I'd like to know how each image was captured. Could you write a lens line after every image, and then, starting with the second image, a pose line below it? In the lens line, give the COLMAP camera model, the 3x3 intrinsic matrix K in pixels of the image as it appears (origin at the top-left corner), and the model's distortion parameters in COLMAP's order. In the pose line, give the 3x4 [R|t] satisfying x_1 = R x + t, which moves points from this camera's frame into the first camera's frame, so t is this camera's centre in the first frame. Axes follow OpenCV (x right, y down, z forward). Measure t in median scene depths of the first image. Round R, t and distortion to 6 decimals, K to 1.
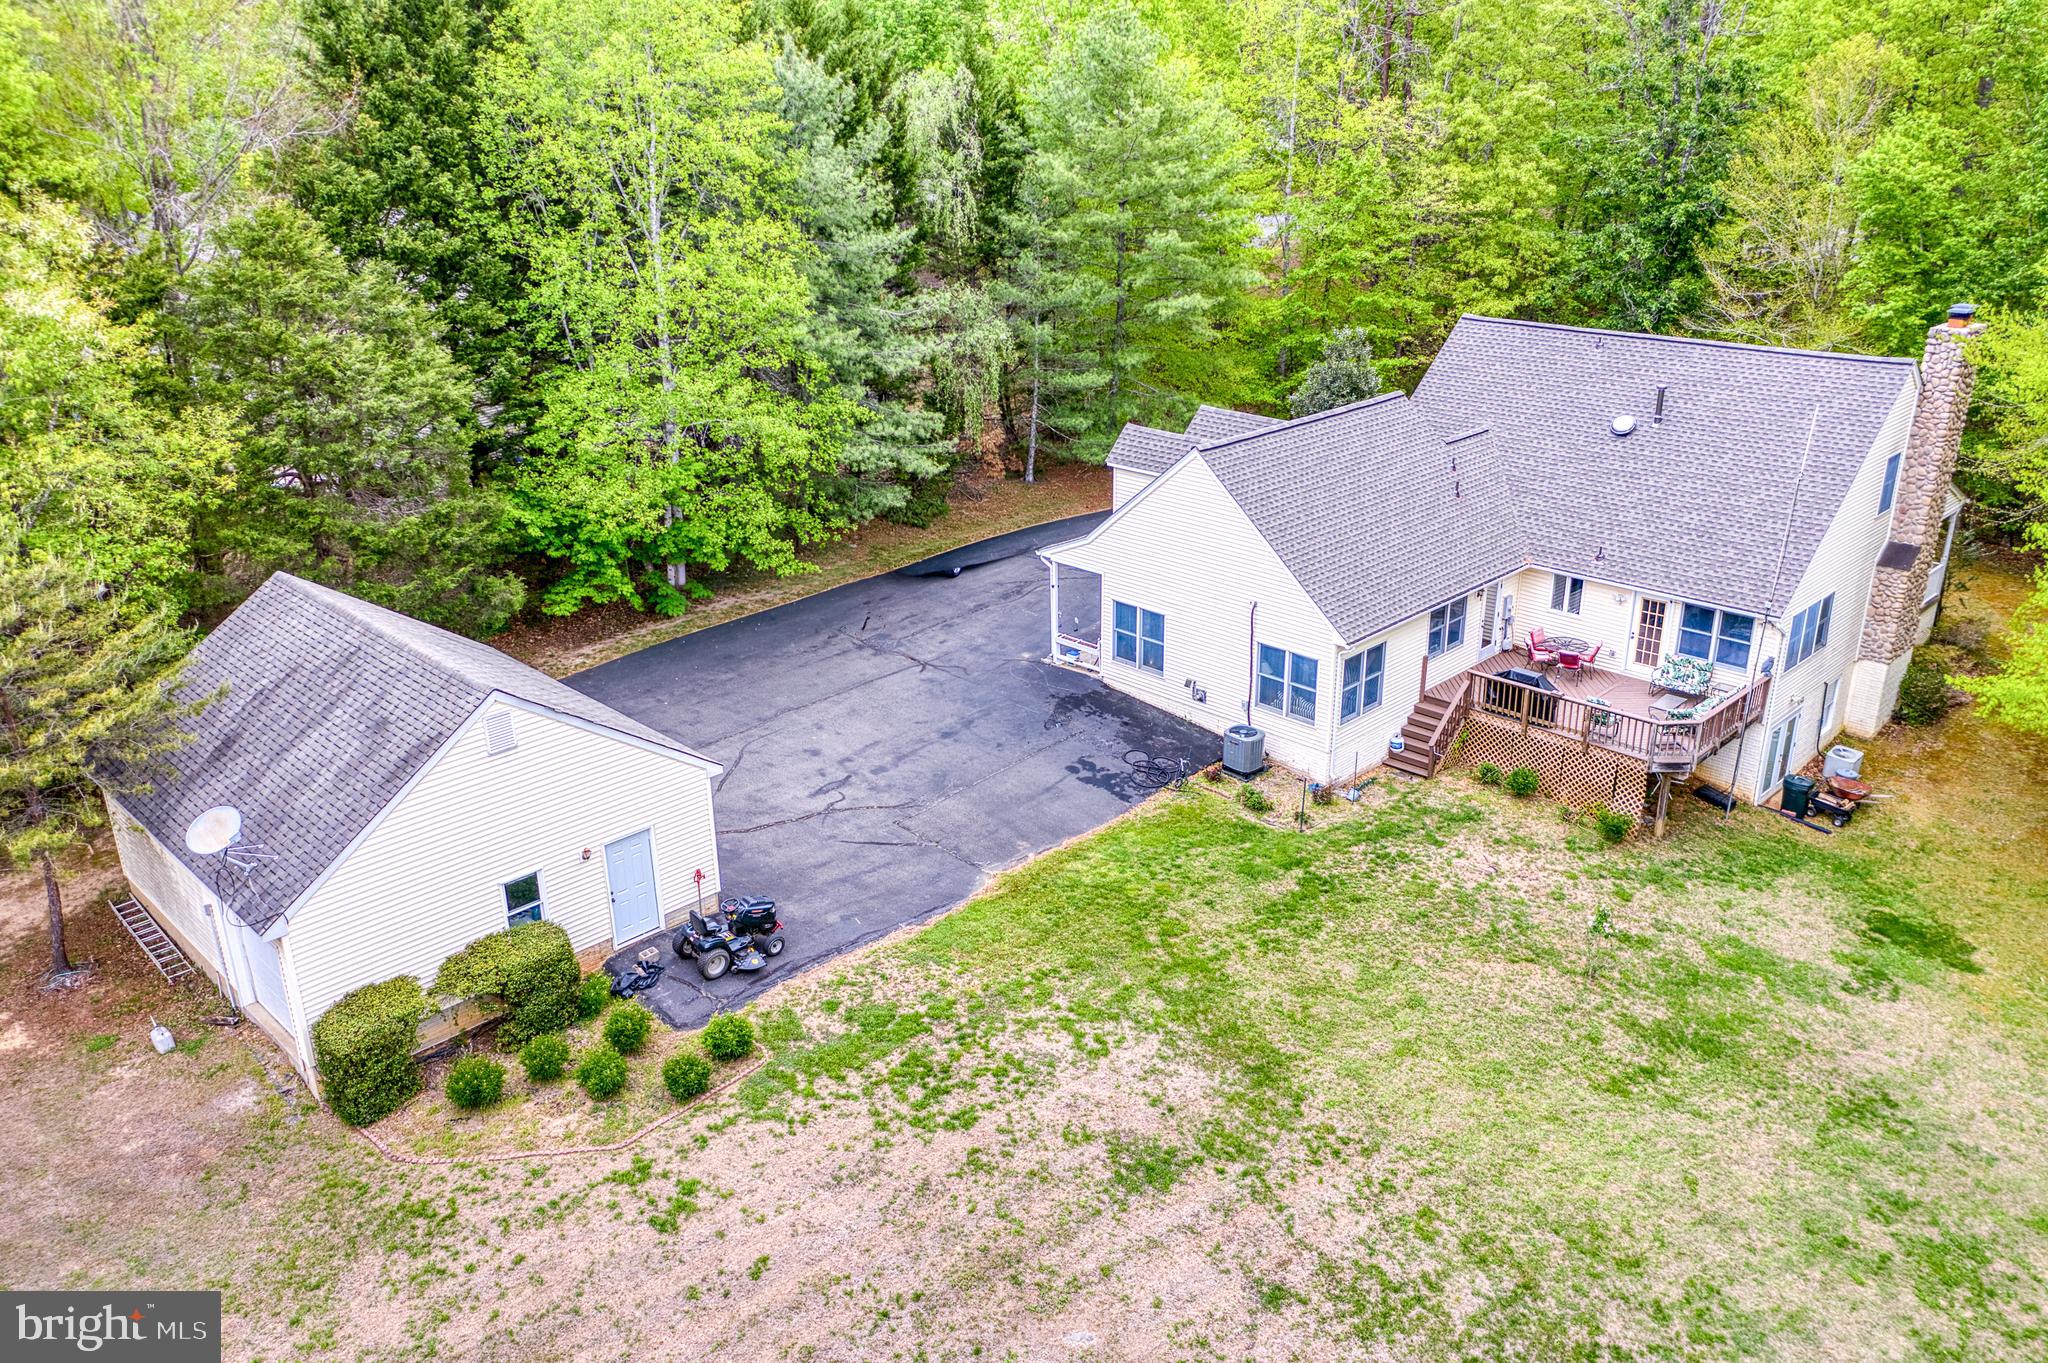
lens RADIAL K [[1535.1, 0, 1017.7], [0, 1535.1, 682.5], [0, 0, 1]] dist [0.033006, 0.020282]
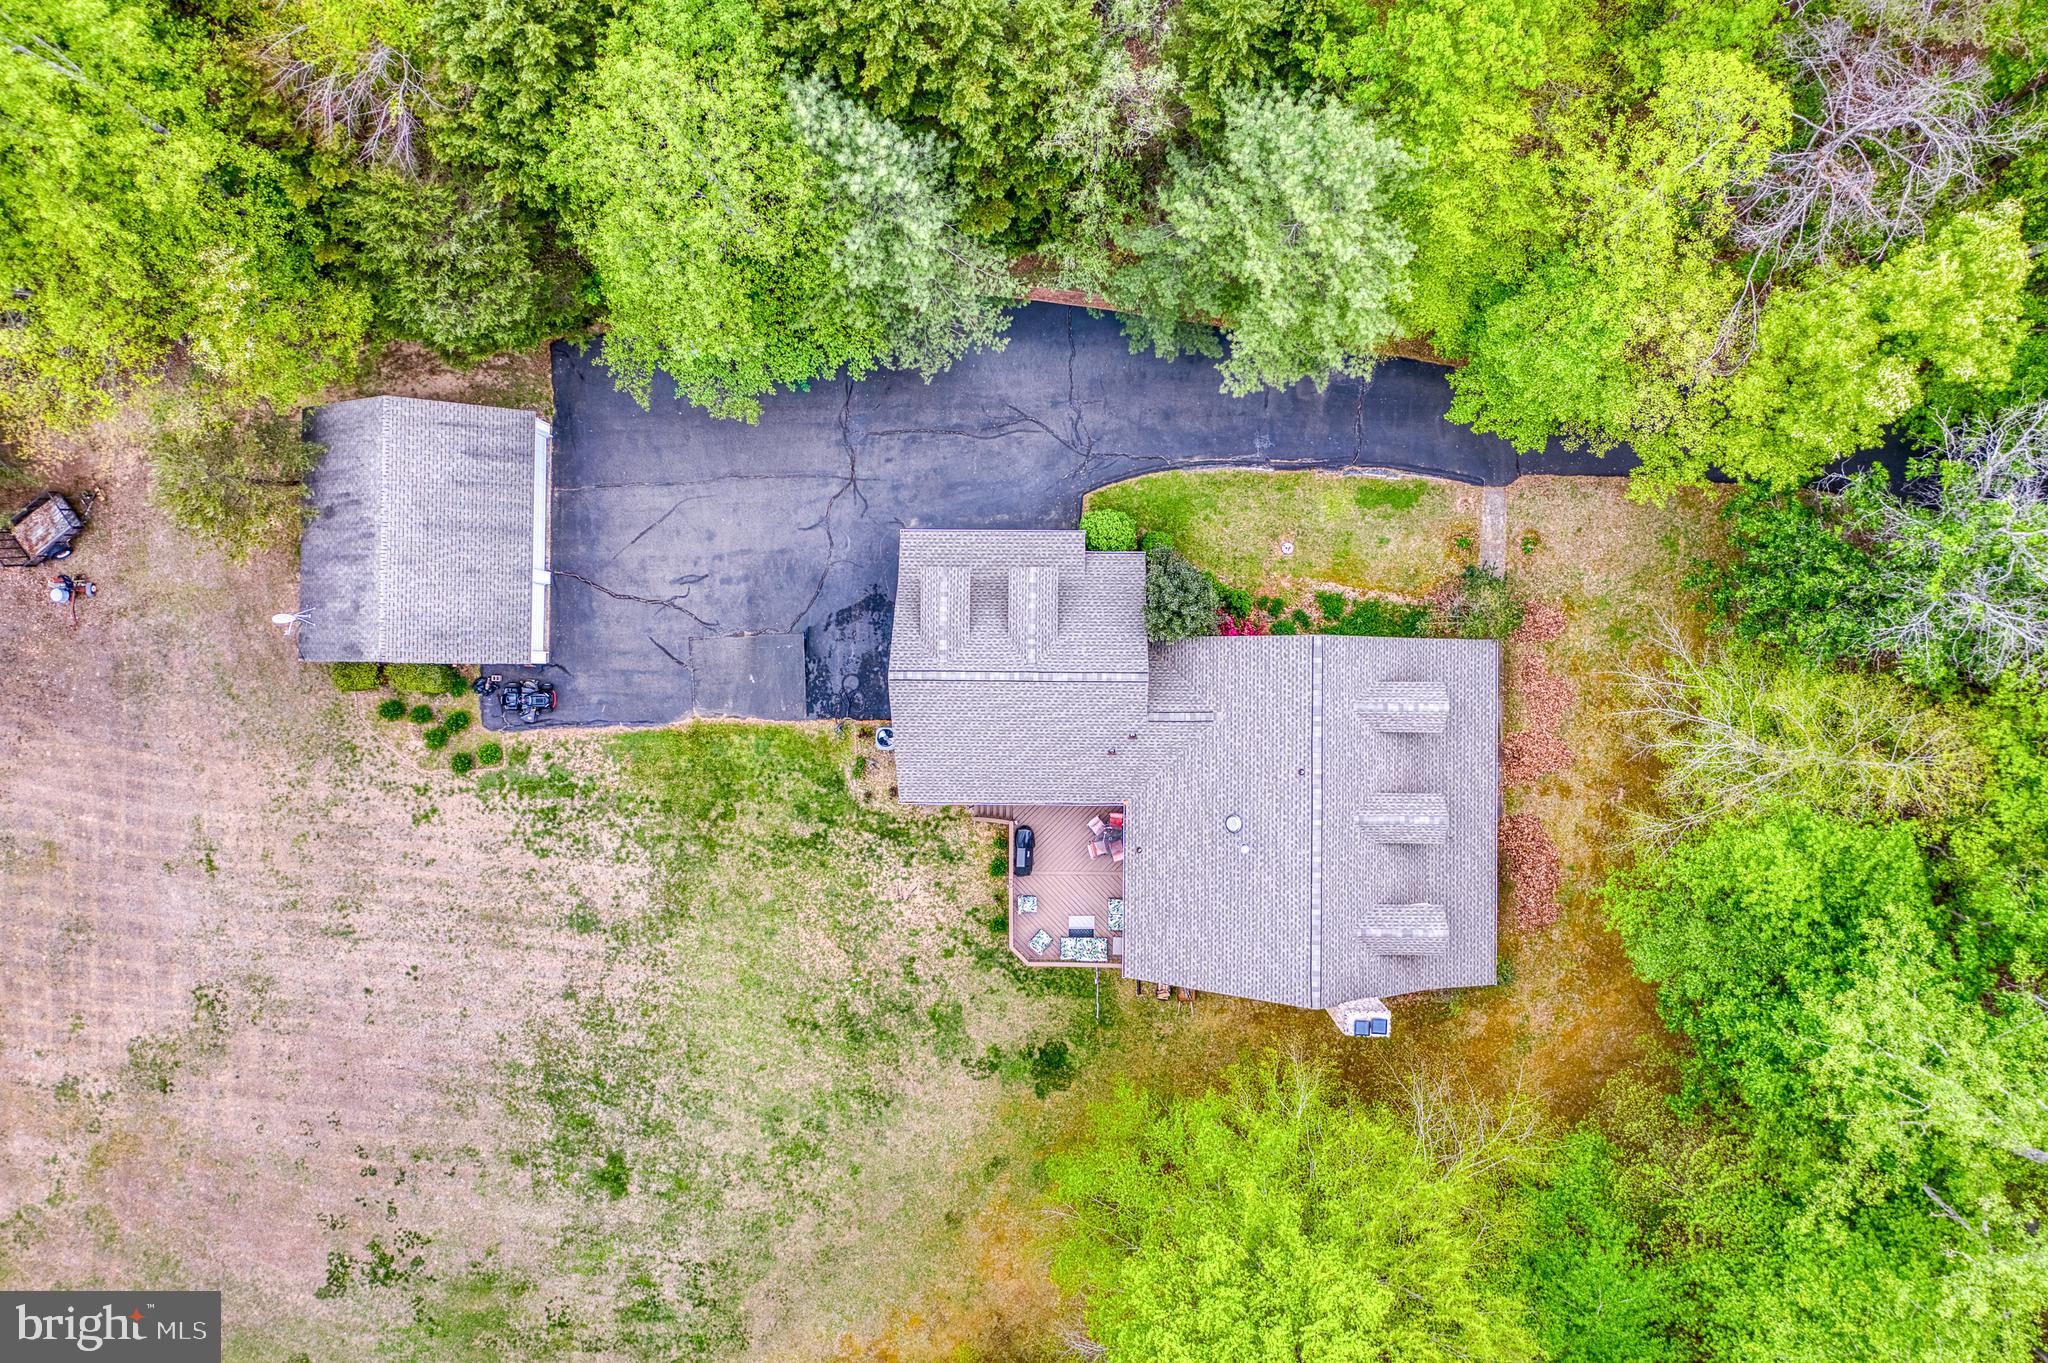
lens RADIAL K [[1535.1, 0, 1028.4], [0, 1535.1, 684.7], [0, 0, 1]] dist [0.033006, 0.020282]
pose [[0.704209, 0.709943, -0.008365, 0.246352], [-0.252227, 0.261169, 0.931758, -1.645704], [0.663680, -0.654043, 0.362985, 0.607085]]
